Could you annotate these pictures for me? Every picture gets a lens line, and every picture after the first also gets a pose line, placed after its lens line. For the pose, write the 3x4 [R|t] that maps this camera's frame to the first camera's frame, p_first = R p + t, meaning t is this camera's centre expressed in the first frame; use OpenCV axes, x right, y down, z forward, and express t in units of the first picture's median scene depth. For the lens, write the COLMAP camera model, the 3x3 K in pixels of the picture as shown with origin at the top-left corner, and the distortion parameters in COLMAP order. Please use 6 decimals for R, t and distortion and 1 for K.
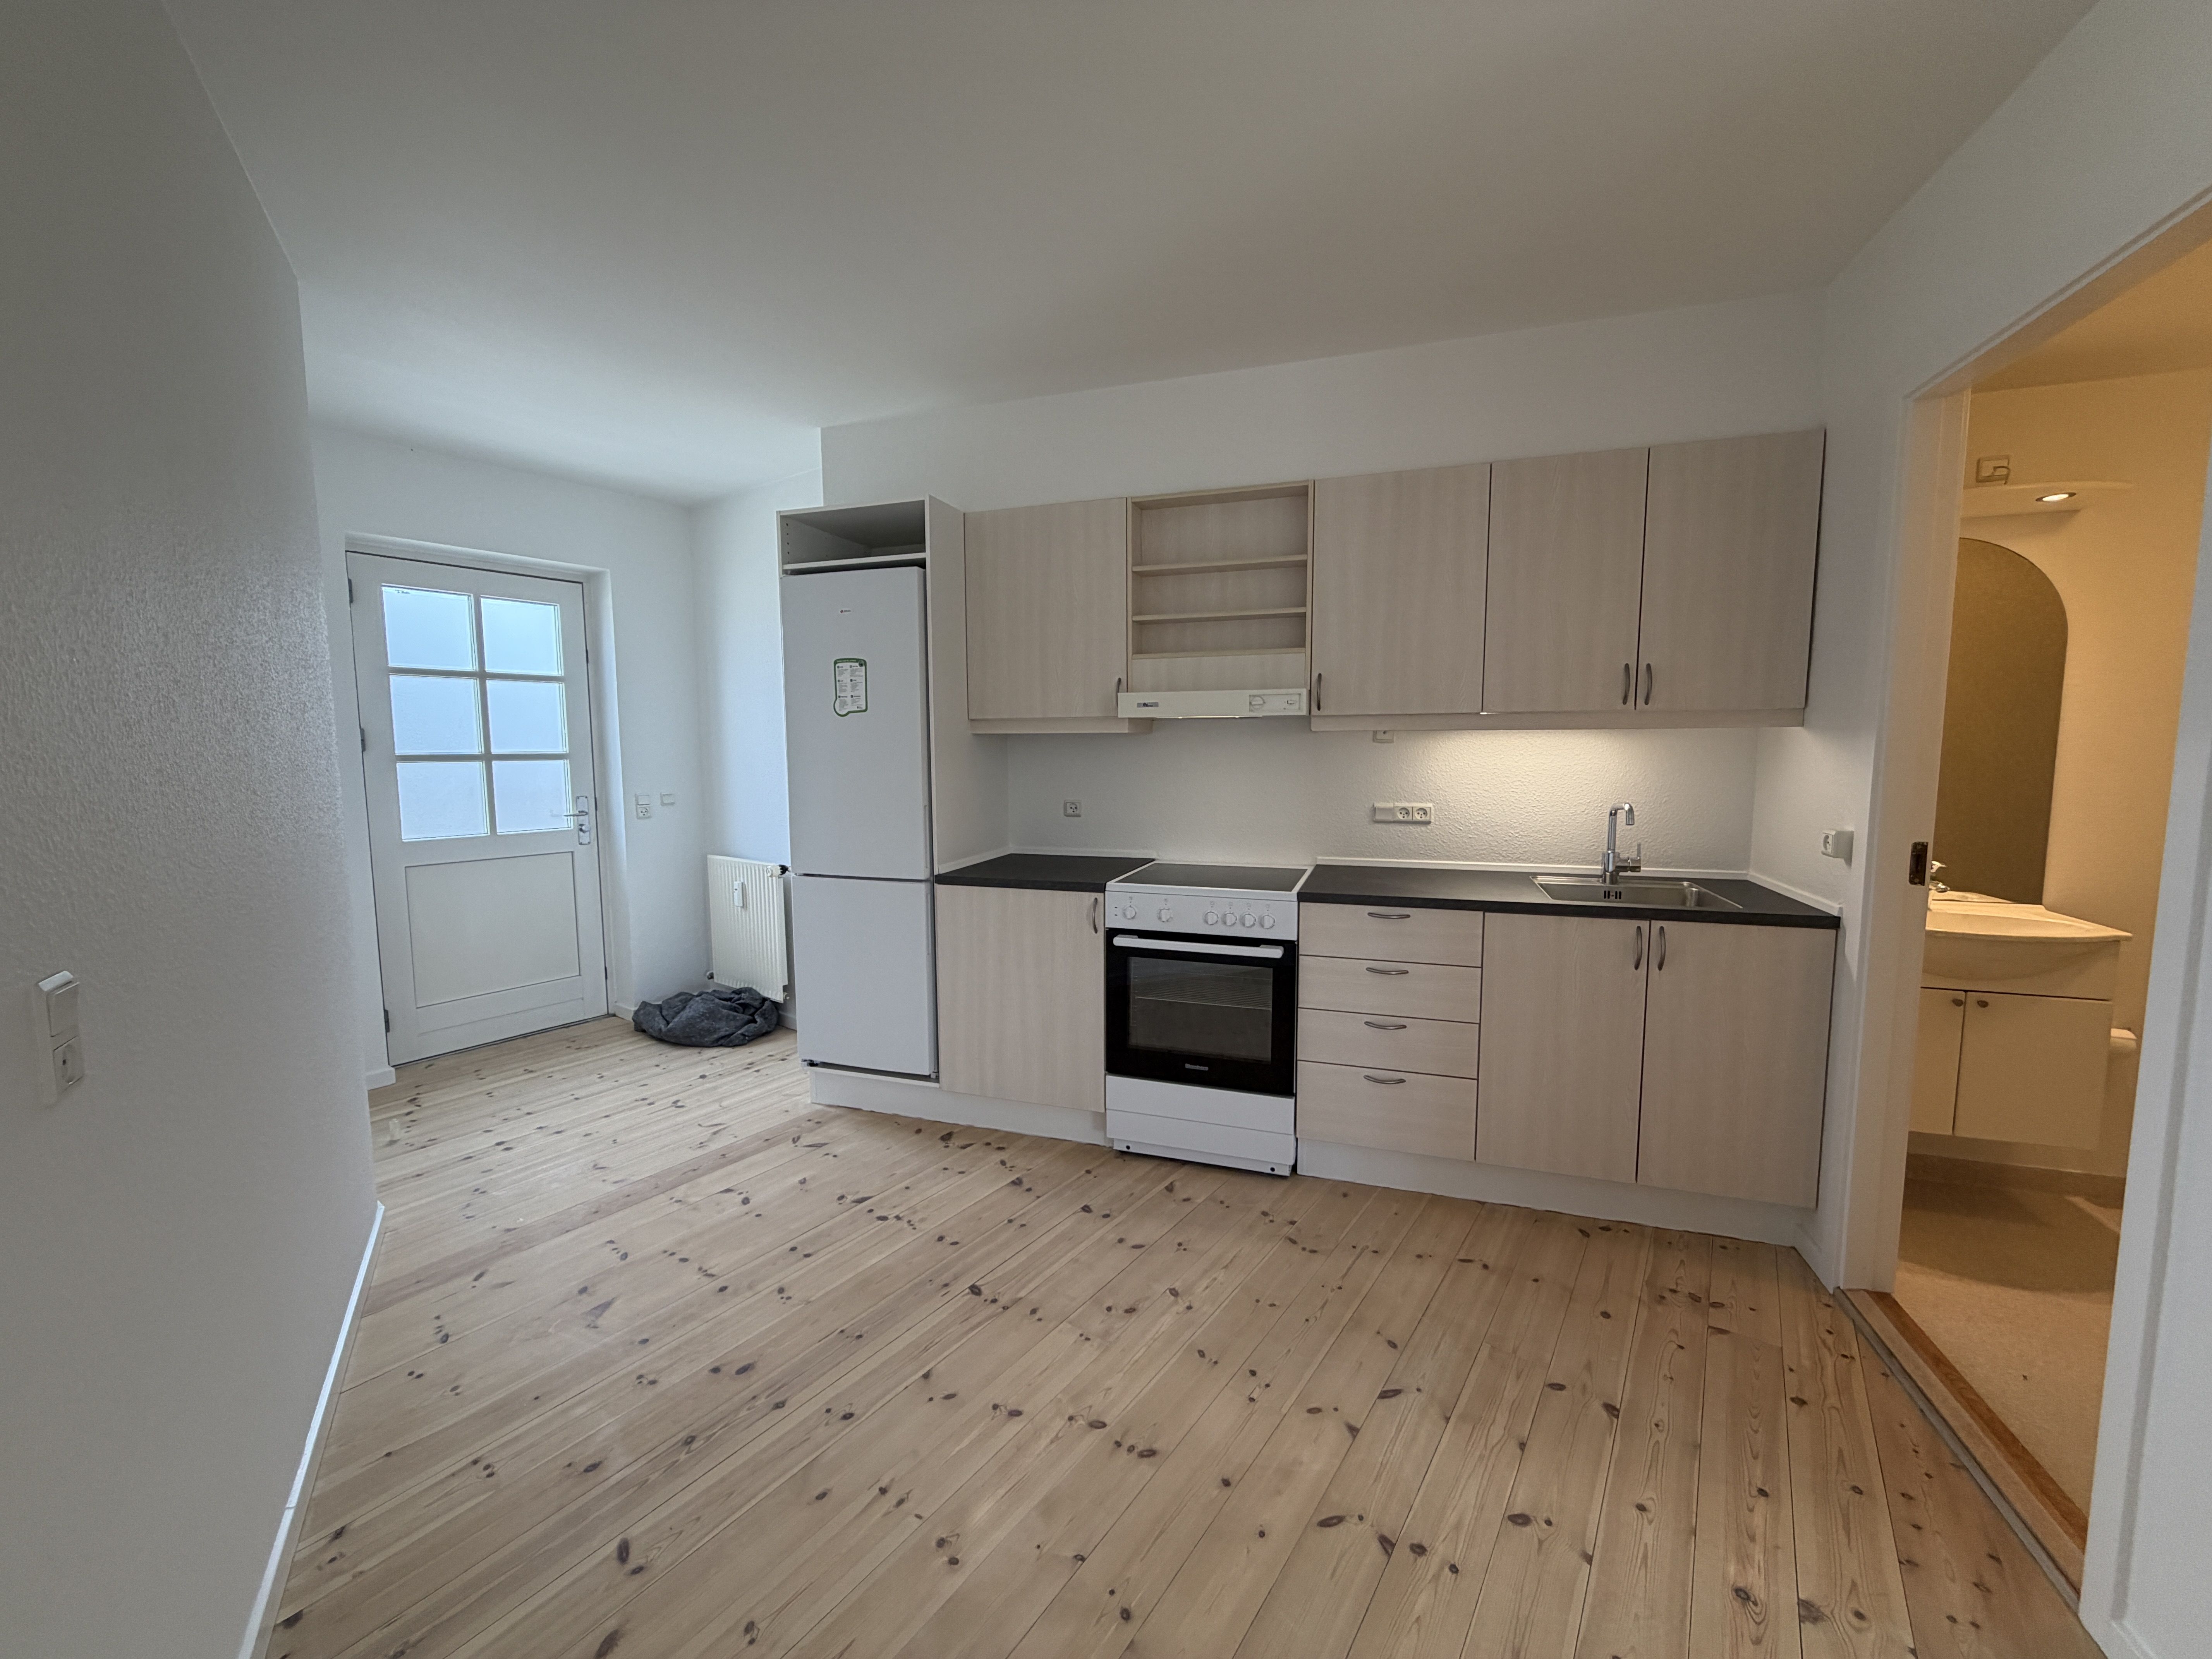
lens RADIAL K [[882.3, 0, 1100.5], [0, 882.3, 827.1], [0, 0, 1]] dist [0.000311, 0.000376]
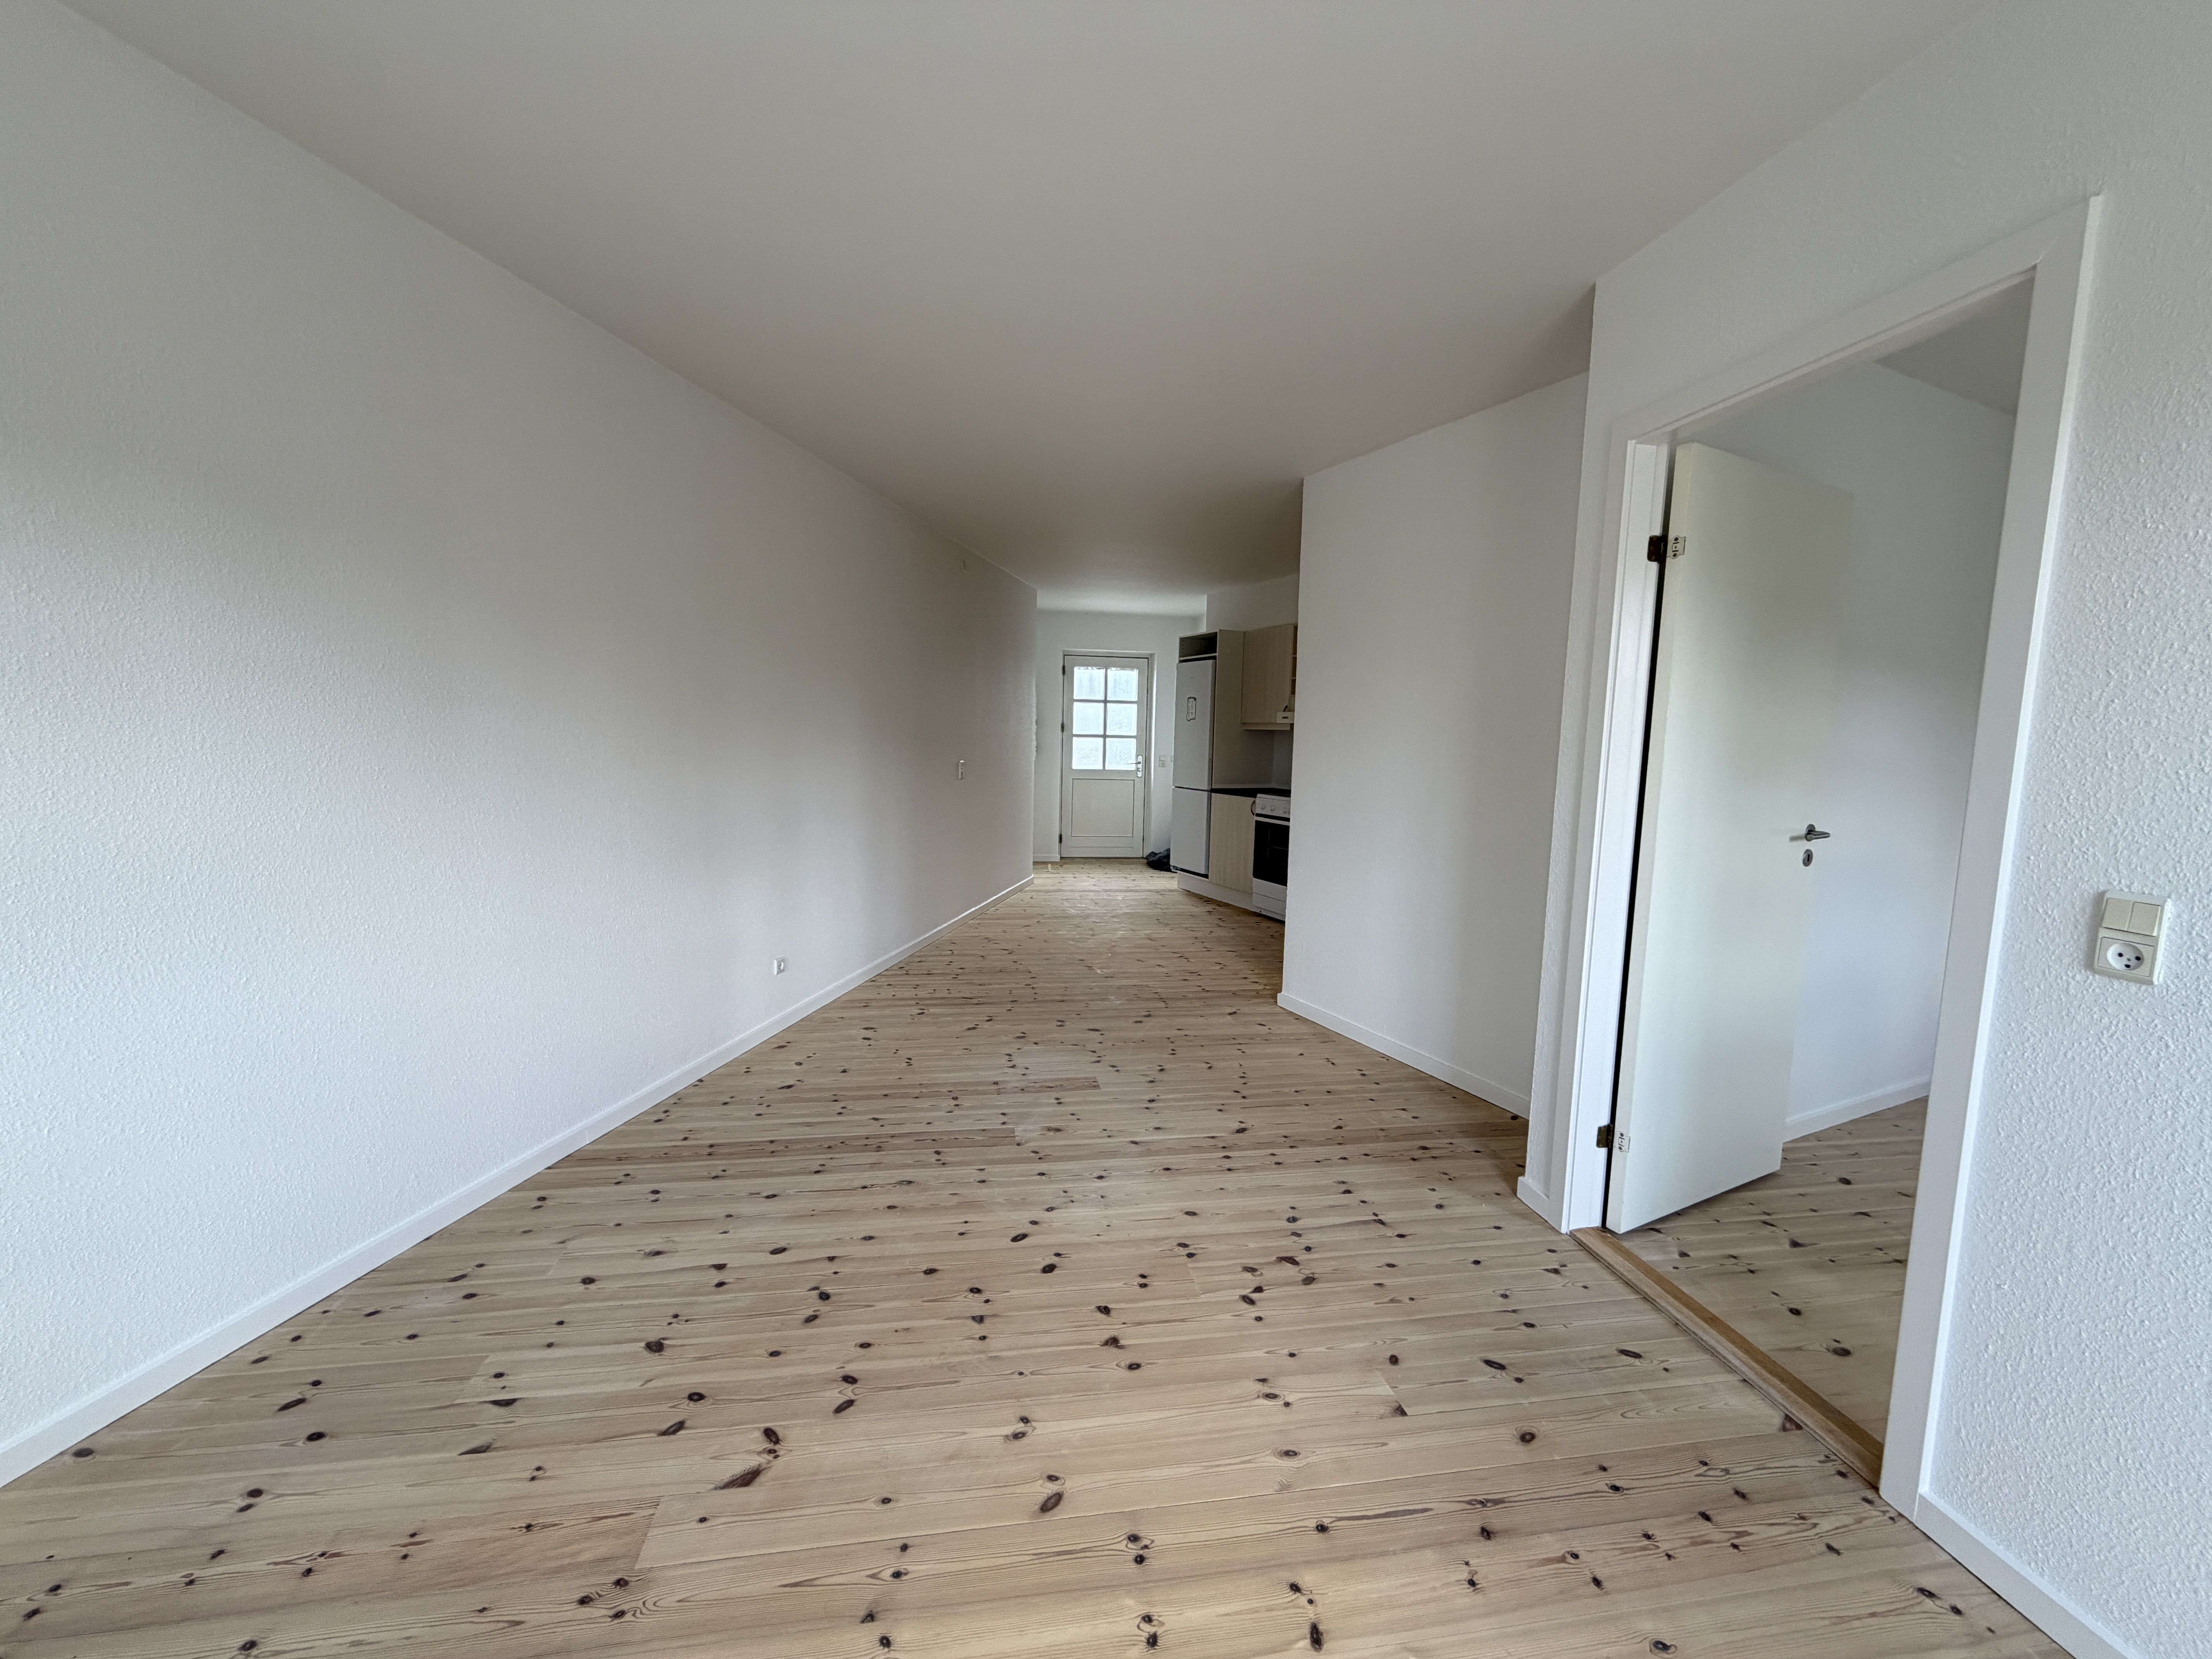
lens RADIAL K [[882.3, 0, 1095.9], [0, 882.3, 826.1], [0, 0, 1]] dist [0.000311, 0.000376]
pose [[0.704792, 0.095251, -0.702990, 1.300579], [-0.095869, 0.994643, 0.038654, 0.095396], [0.702906, 0.040151, 0.710149, -0.914623]]
